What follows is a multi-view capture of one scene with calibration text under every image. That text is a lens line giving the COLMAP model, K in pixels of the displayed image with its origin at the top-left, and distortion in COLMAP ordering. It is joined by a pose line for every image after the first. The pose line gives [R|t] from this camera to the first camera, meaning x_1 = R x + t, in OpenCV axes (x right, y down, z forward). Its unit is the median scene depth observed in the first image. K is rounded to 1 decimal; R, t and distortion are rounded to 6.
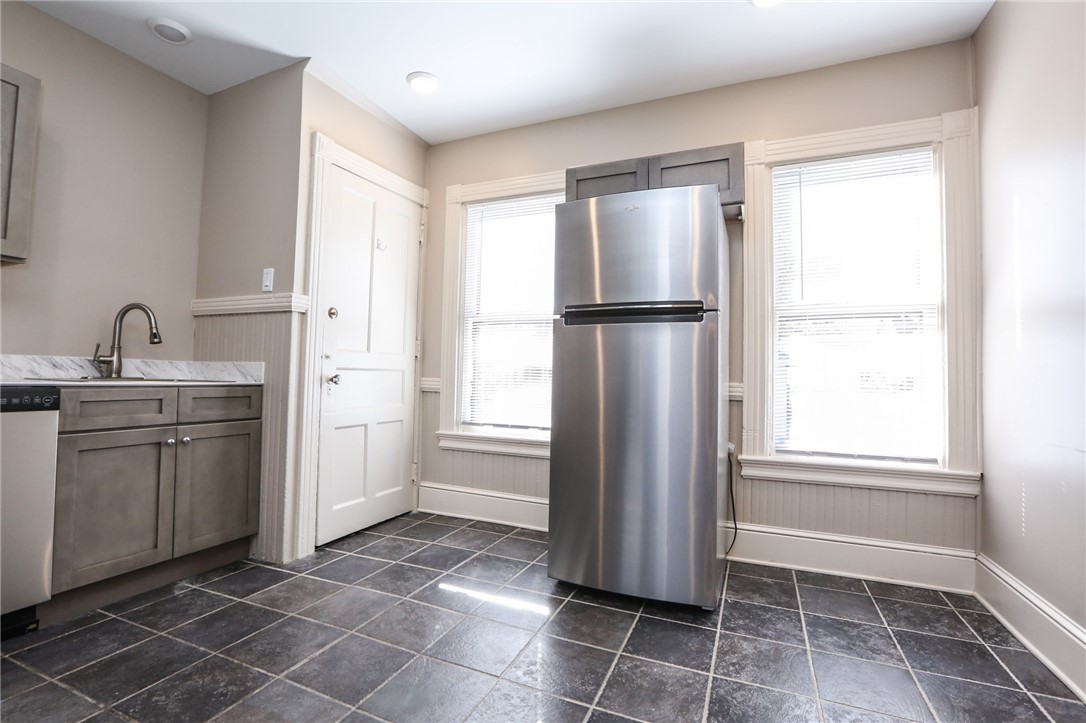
lens RADIAL K [[495.1, 0, 539.1], [0, 495.1, 358.5], [0, 0, 1]] dist [-0.058980, 0.023542]
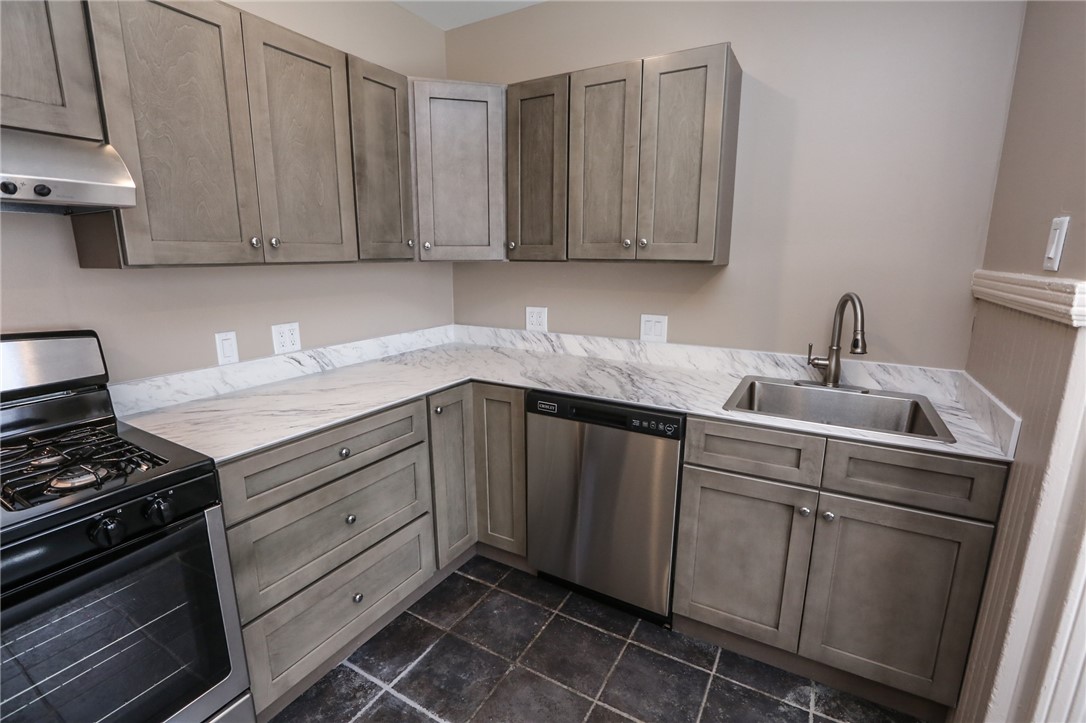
lens RADIAL K [[495.1, 0, 539.1], [0, 495.1, 358.5], [0, 0, 1]] dist [-0.058980, 0.023542]
pose [[-0.114179, 0.183090, -0.976443, -0.069807], [0.035646, 0.982993, 0.180149, -0.183603], [0.992820, -0.014237, -0.118764, 0.691967]]
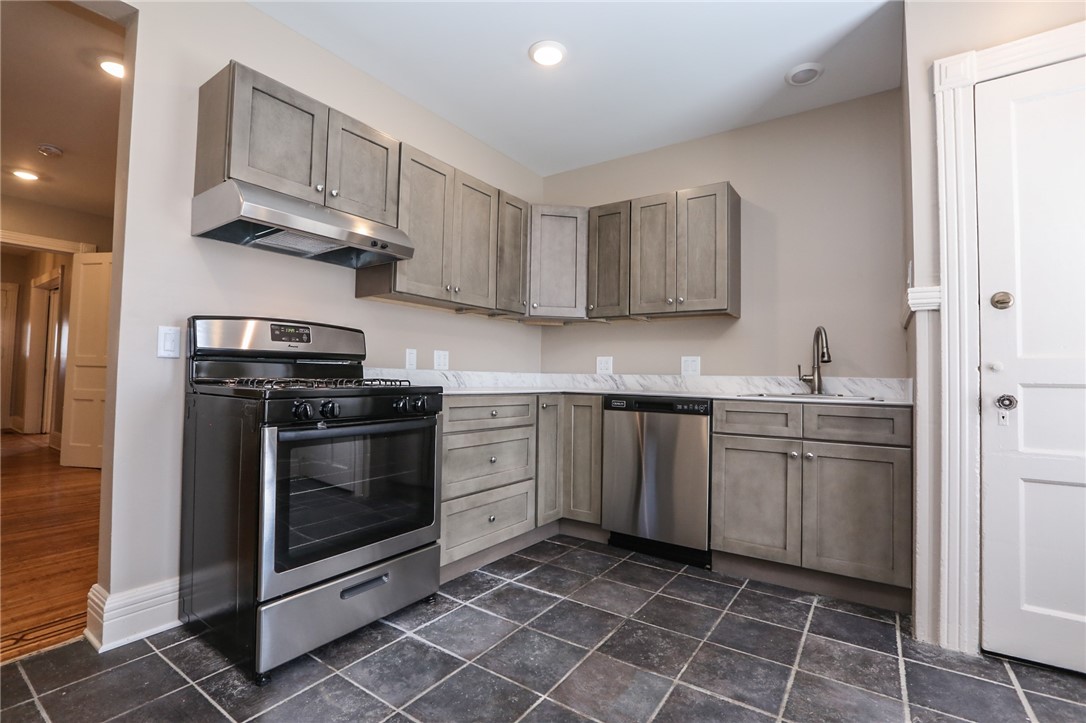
lens RADIAL K [[495.1, 0, 539.1], [0, 495.1, 358.5], [0, 0, 1]] dist [-0.058980, 0.023542]
pose [[-0.195445, -0.056817, -0.979067, 0.407156], [0.015973, 0.998004, -0.061104, 0.017552], [0.980585, -0.027581, -0.194148, 0.651572]]
